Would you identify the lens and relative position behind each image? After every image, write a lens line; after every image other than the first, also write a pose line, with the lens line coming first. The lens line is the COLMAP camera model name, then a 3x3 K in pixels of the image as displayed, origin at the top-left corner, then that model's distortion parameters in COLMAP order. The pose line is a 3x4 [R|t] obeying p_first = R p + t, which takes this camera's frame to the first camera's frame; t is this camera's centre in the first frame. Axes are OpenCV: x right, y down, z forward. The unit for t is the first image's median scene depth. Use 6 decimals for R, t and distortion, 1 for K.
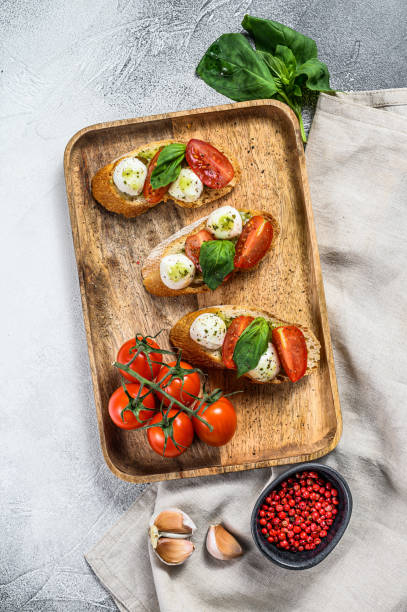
lens RADIAL K [[955.7, 0, 203.5], [0, 955.7, 306.0], [0, 0, 1]] dist [0.050041, 0.077377]
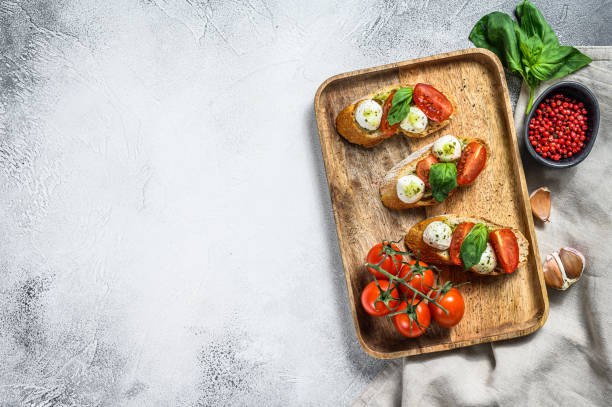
lens RADIAL K [[955.7, 0, 306.0], [0, 955.7, 203.5], [0, 0, 1]] dist [0.050041, 0.077377]
pose [[0.998577, -0.043647, -0.030642, -0.125934], [0.043668, 0.999046, -0.000008, -0.023024], [0.030613, -0.001330, 0.999530, -0.257800]]
